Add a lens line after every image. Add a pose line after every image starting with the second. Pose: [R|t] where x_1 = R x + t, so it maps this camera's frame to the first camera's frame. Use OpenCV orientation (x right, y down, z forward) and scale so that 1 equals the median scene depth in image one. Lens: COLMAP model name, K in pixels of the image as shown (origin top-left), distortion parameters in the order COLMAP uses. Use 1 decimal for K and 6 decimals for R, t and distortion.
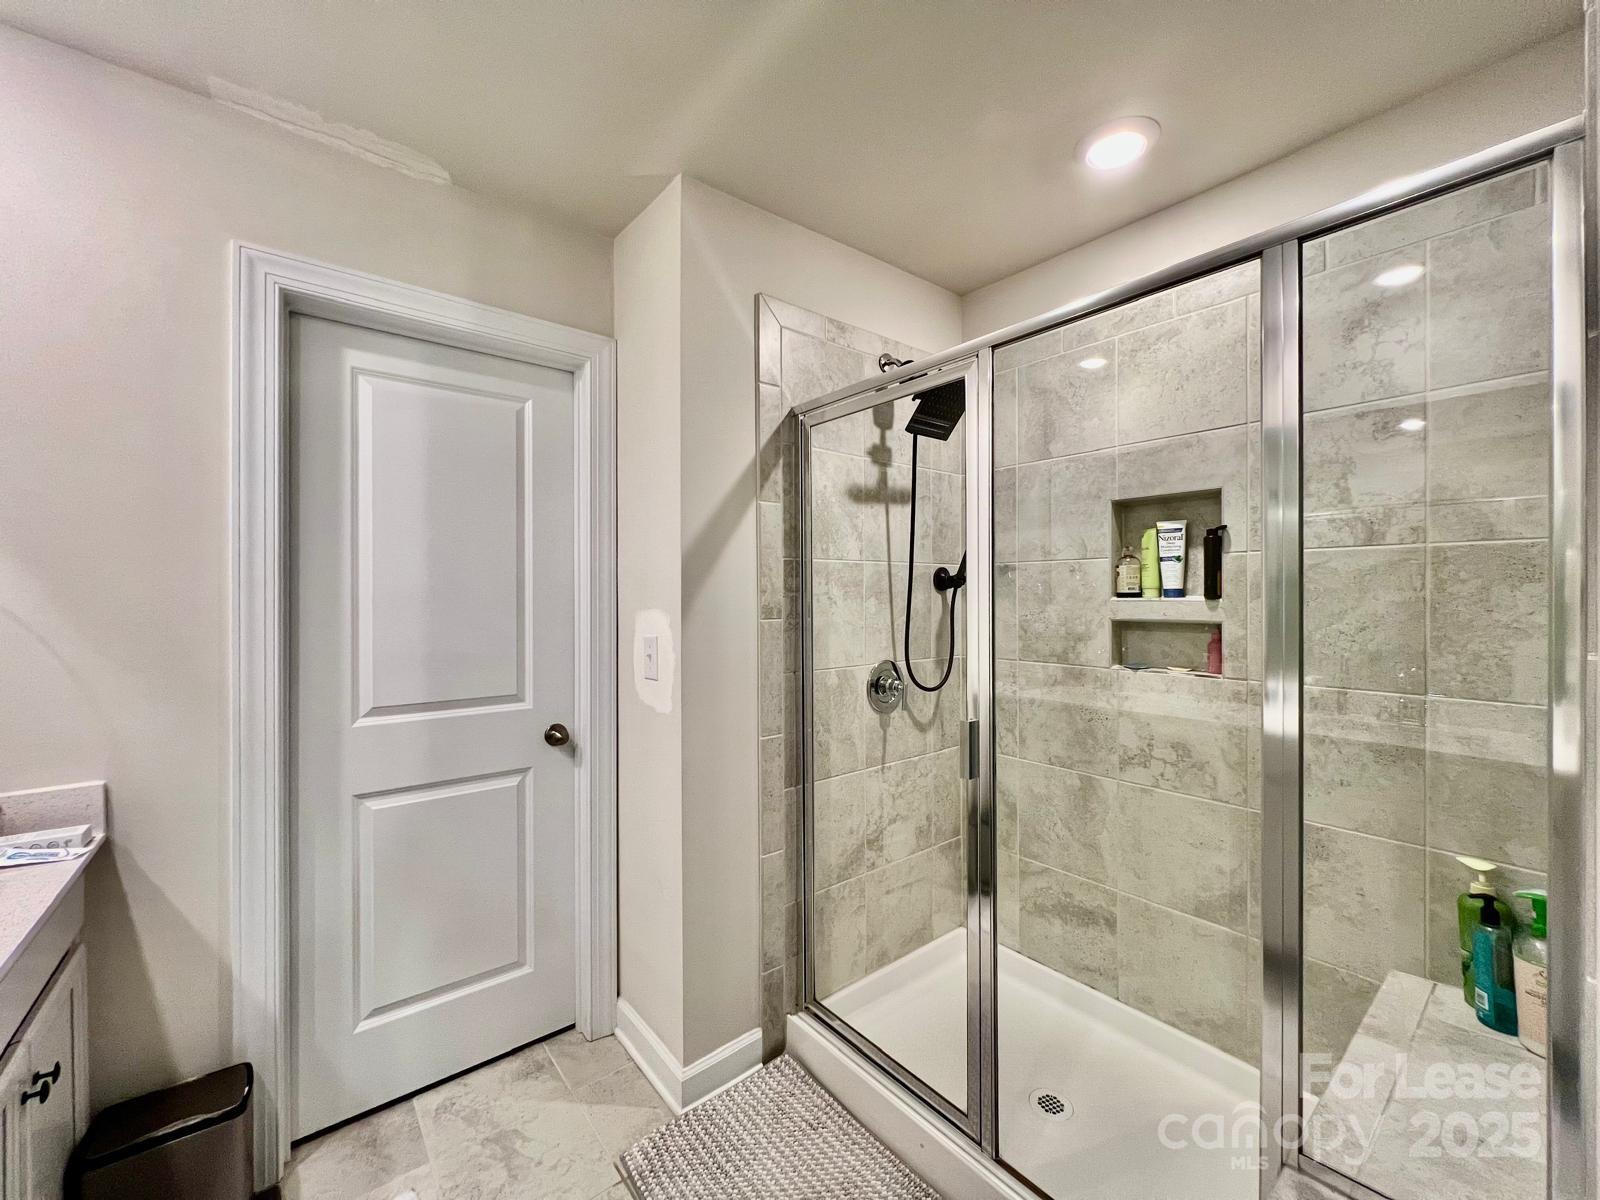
lens RADIAL K [[638.8, 0, 794.2], [0, 638.8, 599.5], [0, 0, 1]] dist [-0.005966, 0.002070]
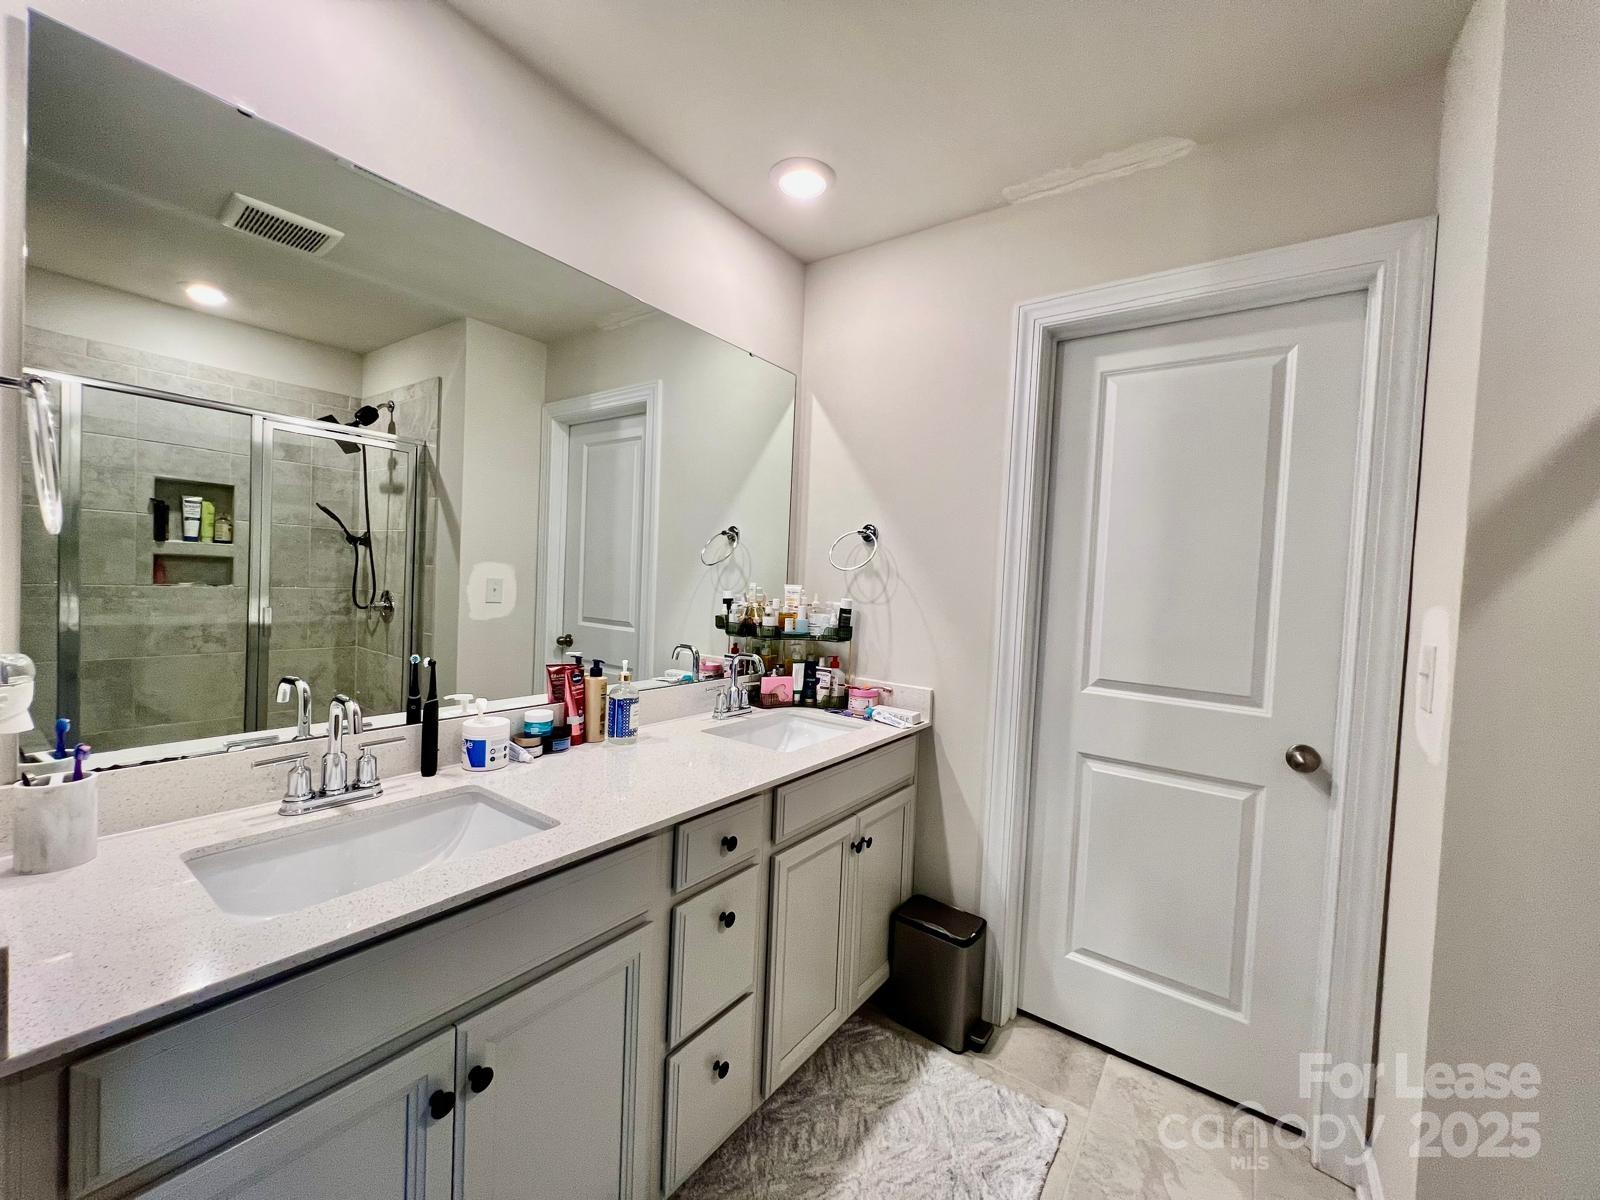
lens RADIAL K [[638.8, 0, 797.4], [0, 638.8, 595.2], [0, 0, 1]] dist [-0.005966, 0.002070]
pose [[0.264498, 0.045467, -0.963314, 0.254692], [-0.046579, 0.998325, 0.034330, 0.011456], [0.963261, 0.035790, 0.266172, 0.197529]]
